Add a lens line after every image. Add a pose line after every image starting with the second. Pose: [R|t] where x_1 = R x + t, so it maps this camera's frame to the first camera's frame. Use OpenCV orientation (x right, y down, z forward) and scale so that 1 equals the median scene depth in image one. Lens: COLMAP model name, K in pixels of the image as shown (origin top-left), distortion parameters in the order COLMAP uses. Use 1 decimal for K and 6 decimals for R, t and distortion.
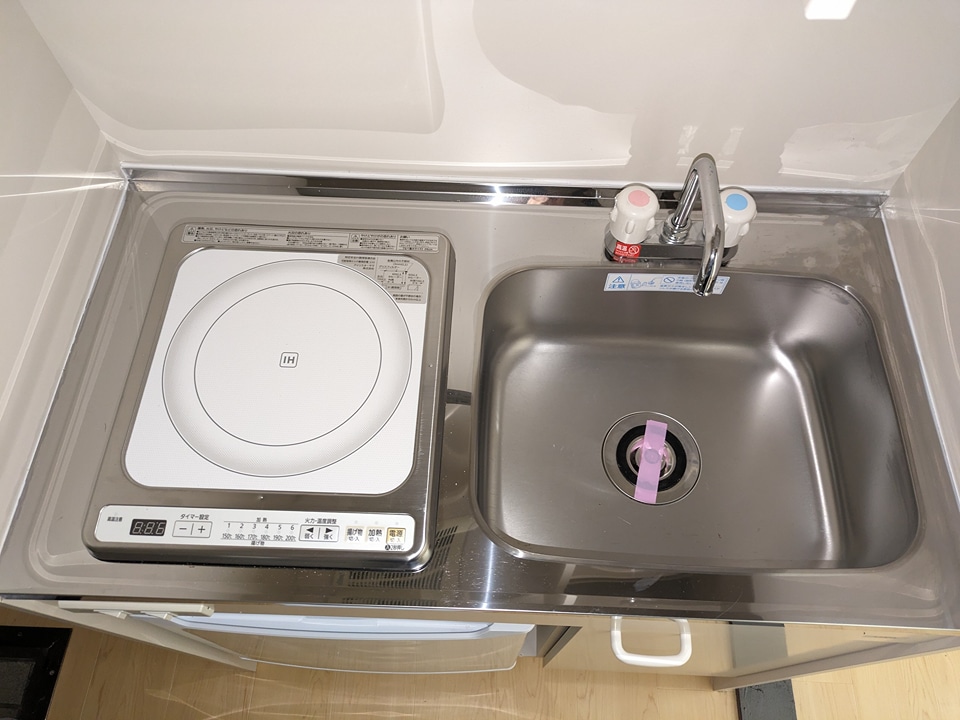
lens RADIAL K [[727.0, 0, 484.6], [0, 727.0, 366.7], [0, 0, 1]] dist [0.037323, -0.011979]
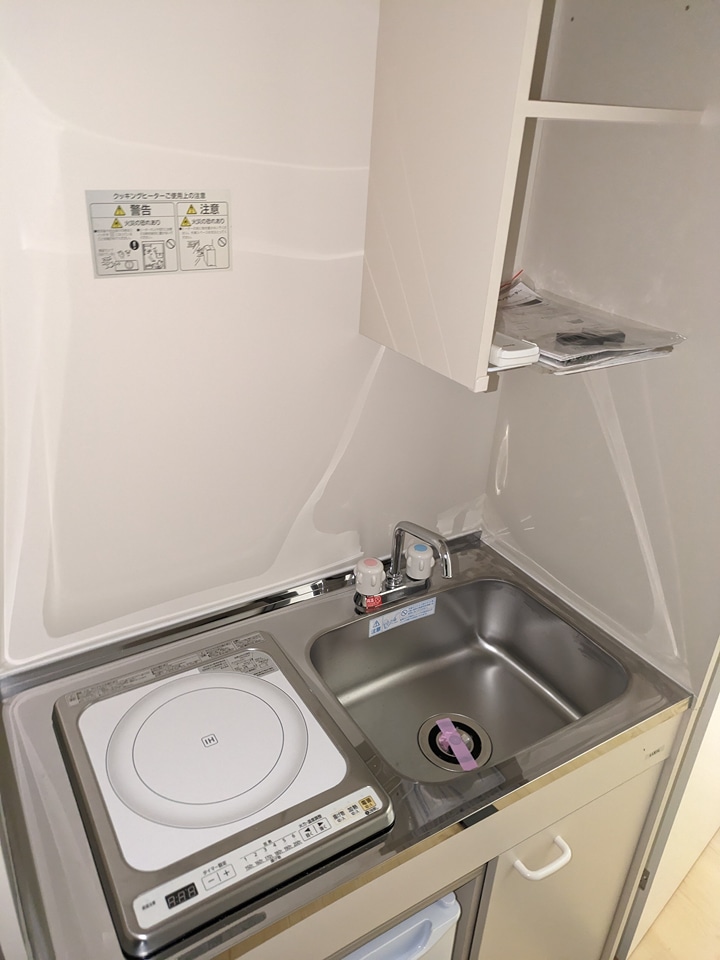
lens RADIAL K [[727.0, 0, 355.5], [0, 727.0, 478.9], [0, 0, 1]] dist [0.037323, -0.011979]
pose [[0.832055, -0.226962, 0.506135, -0.568363], [0.475193, 0.762349, -0.439335, 0.303807], [-0.286139, 0.606063, 0.742167, -0.252430]]
